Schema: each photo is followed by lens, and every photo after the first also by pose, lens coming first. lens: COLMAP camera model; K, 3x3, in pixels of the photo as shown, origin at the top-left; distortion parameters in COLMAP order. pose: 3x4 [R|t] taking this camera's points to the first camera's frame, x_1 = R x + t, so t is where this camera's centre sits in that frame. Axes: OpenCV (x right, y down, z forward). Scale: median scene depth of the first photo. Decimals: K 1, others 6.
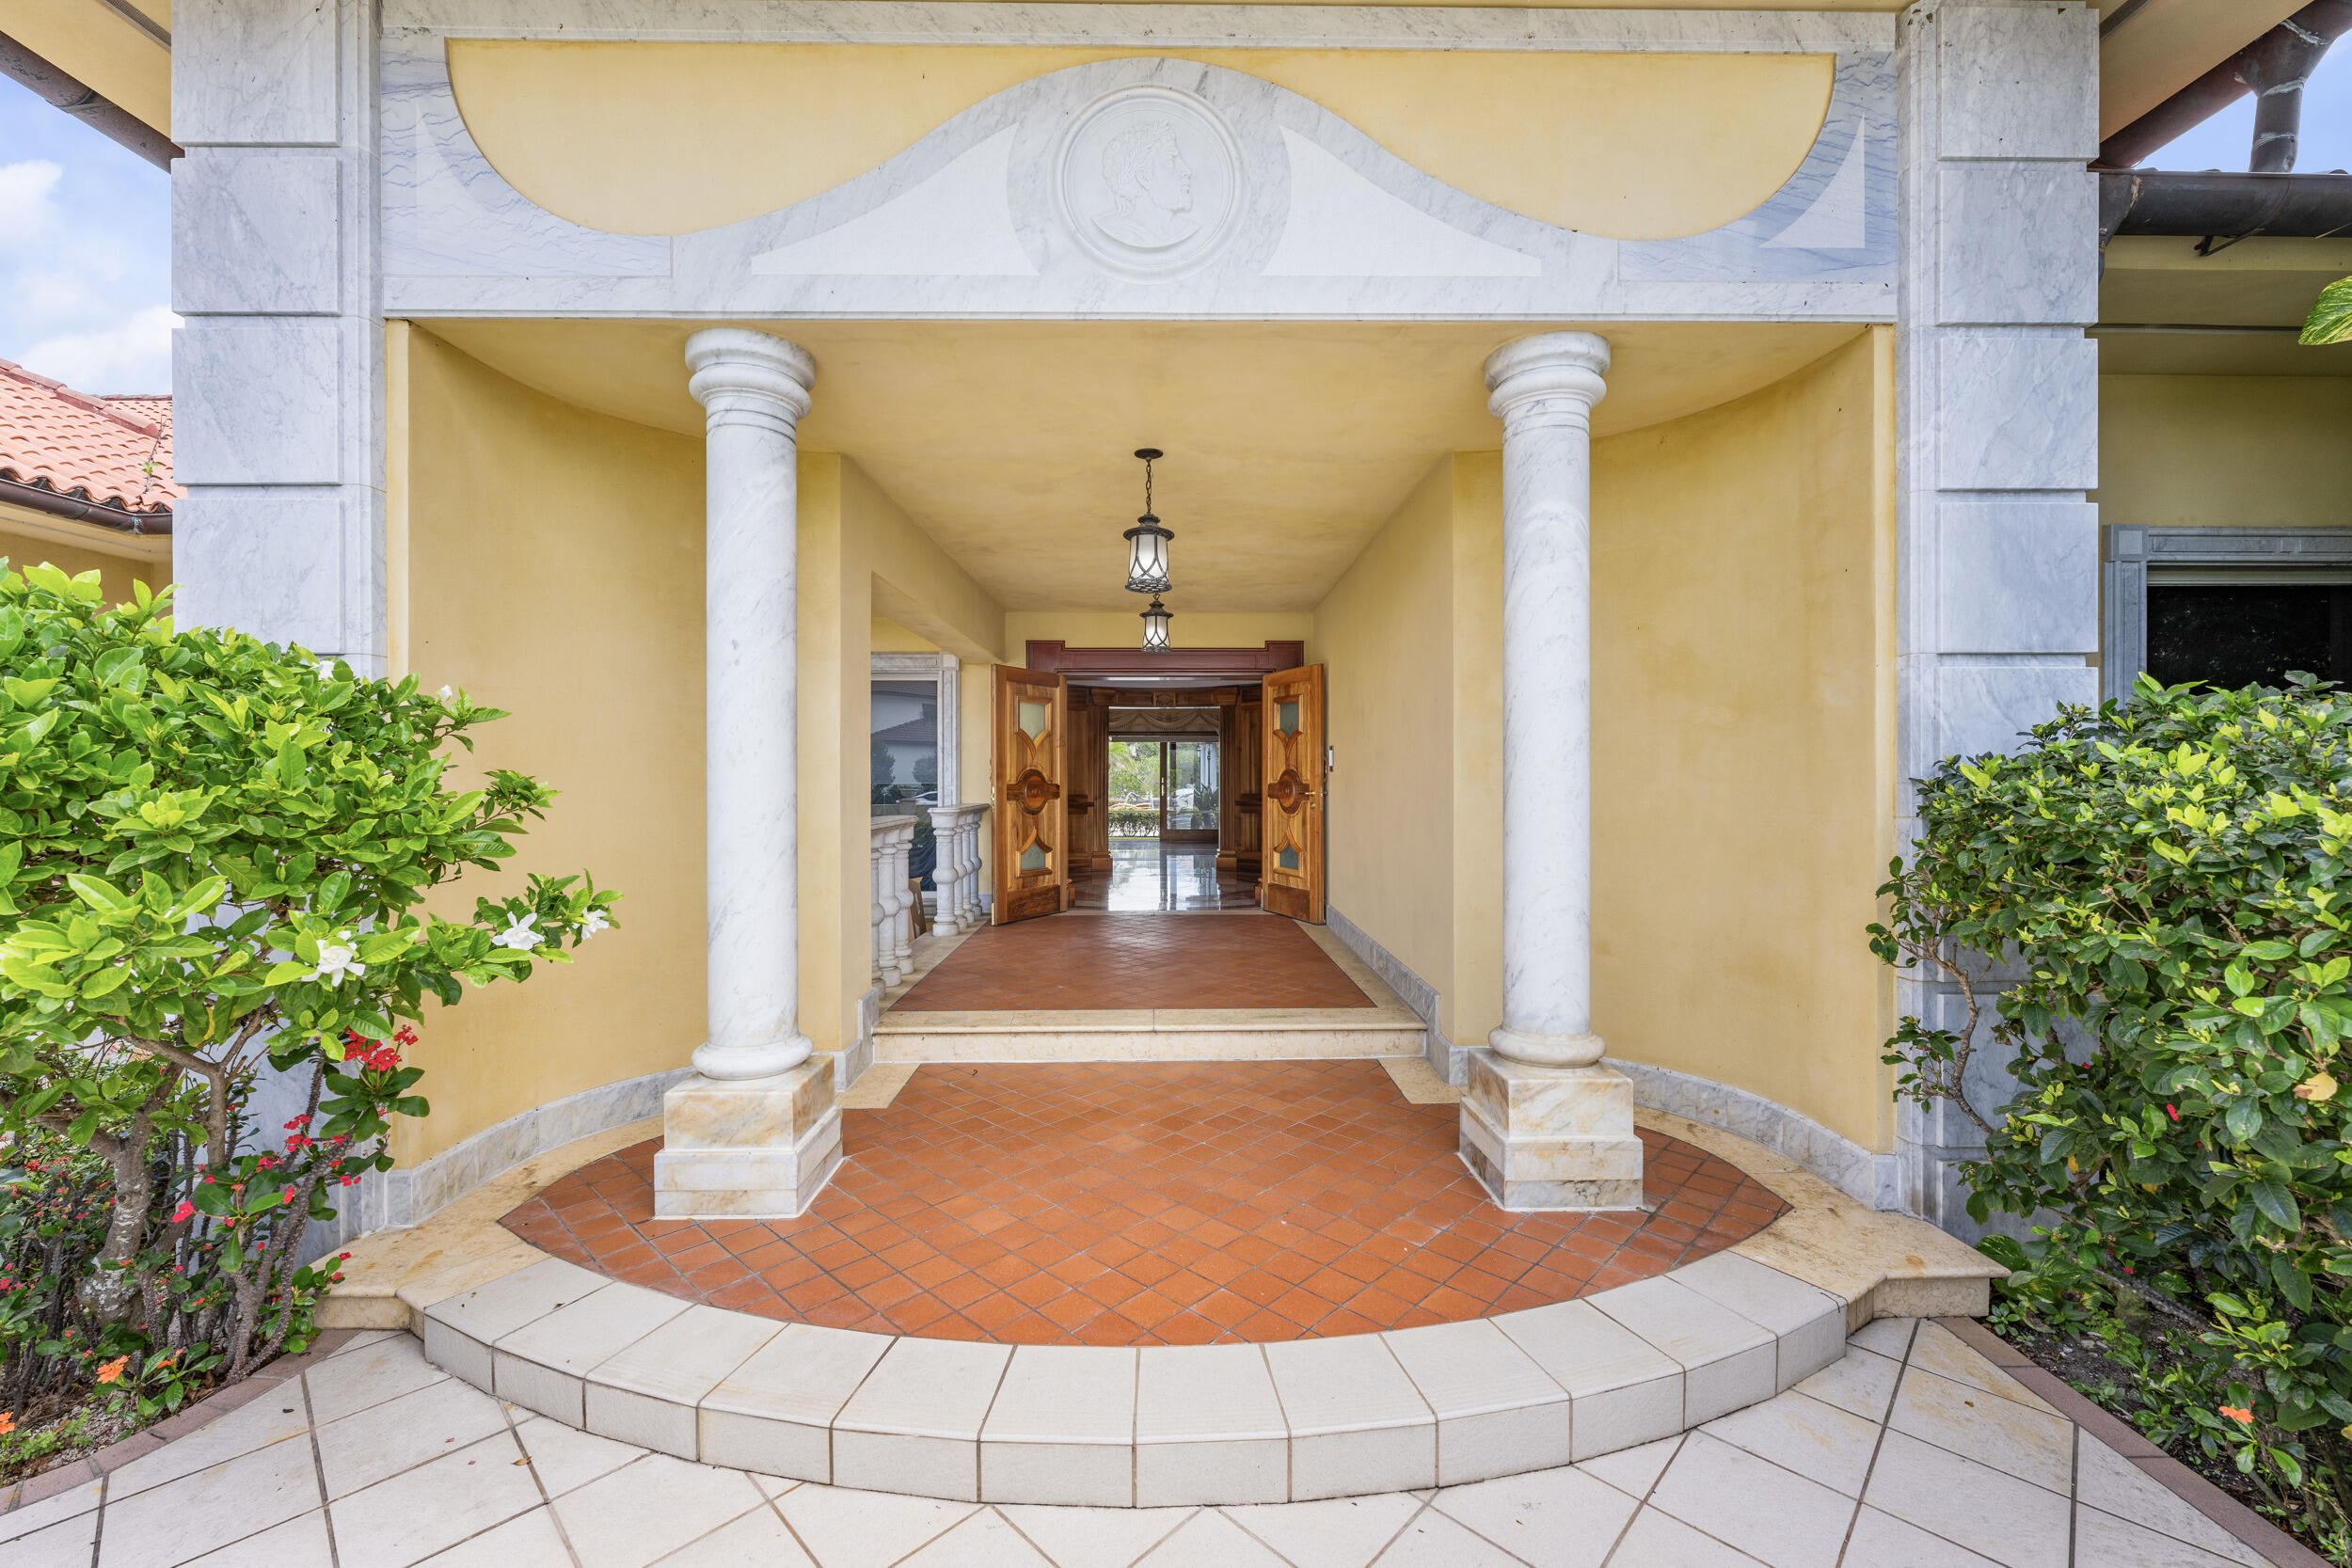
lens RADIAL K [[950.4, 0, 1179.2], [0, 950.4, 747.6], [0, 0, 1]] dist [0.001044, 0.000169]
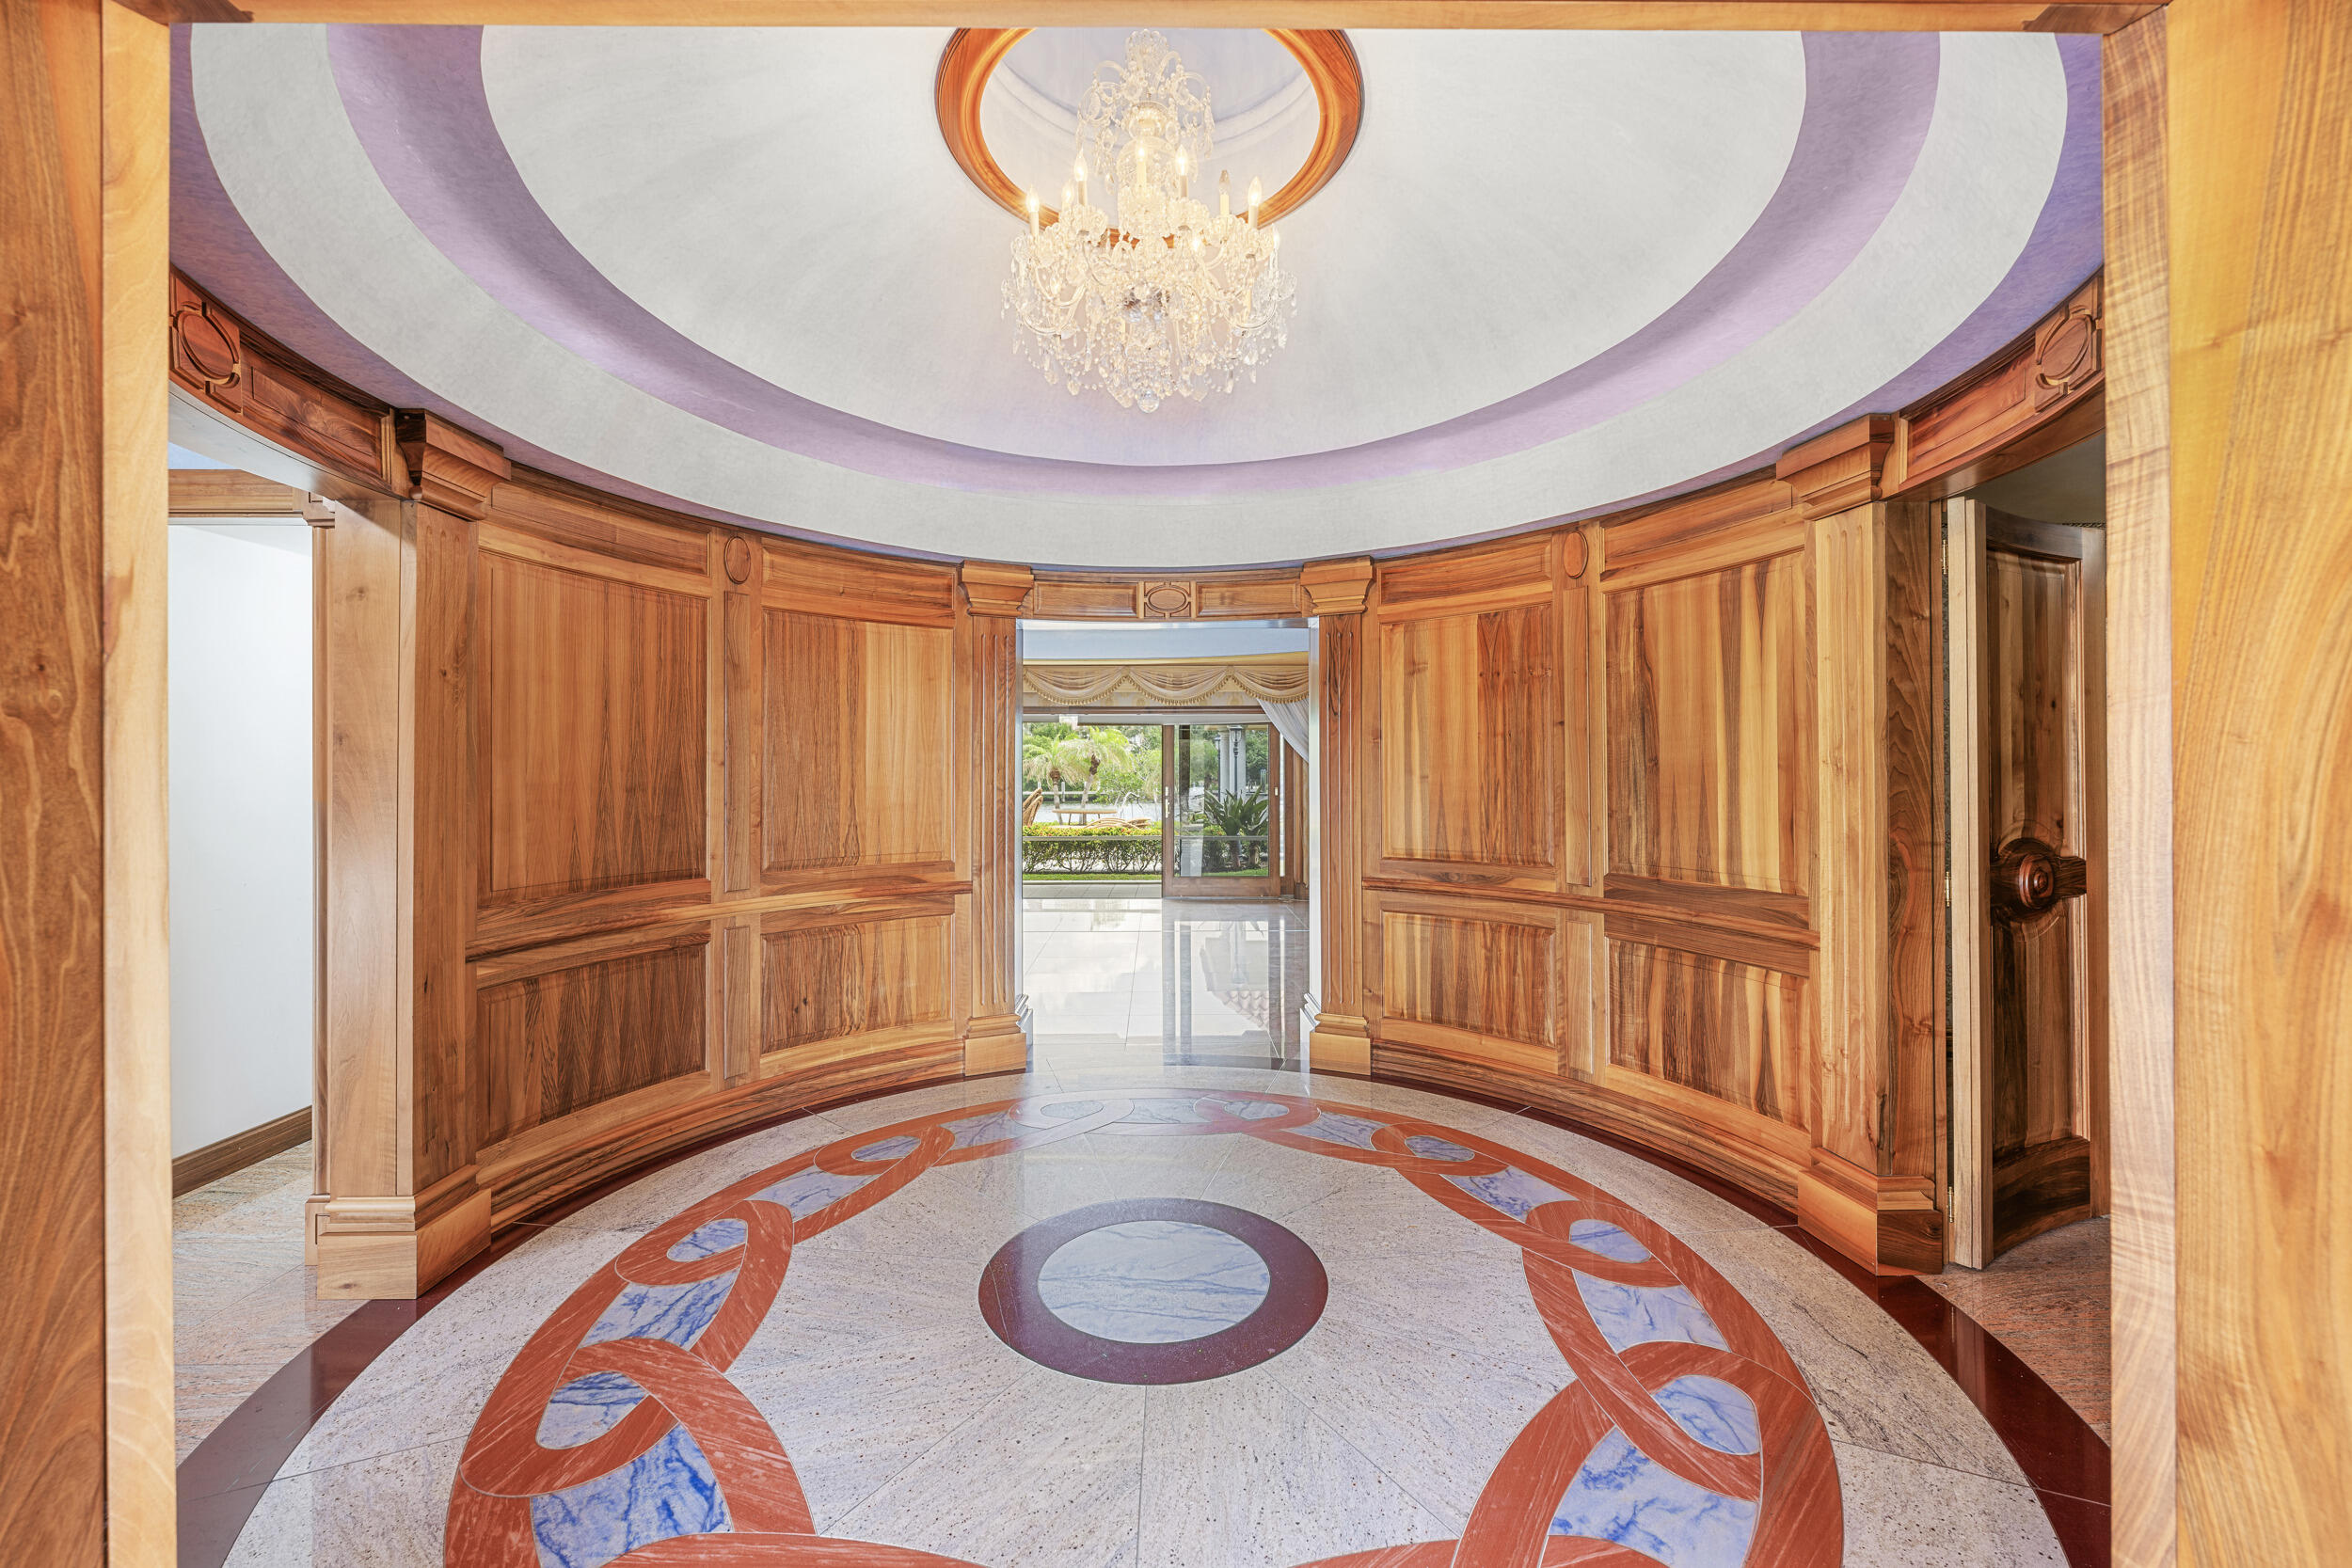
lens RADIAL K [[950.4, 0, 1179.2], [0, 950.4, 747.6], [0, 0, 1]] dist [0.001044, 0.000169]
pose [[0.999951, -0.002037, -0.009702, -0.007149], [0.002155, 0.999924, 0.012113, 0.002471], [0.009676, -0.012133, 0.999880, 0.632381]]
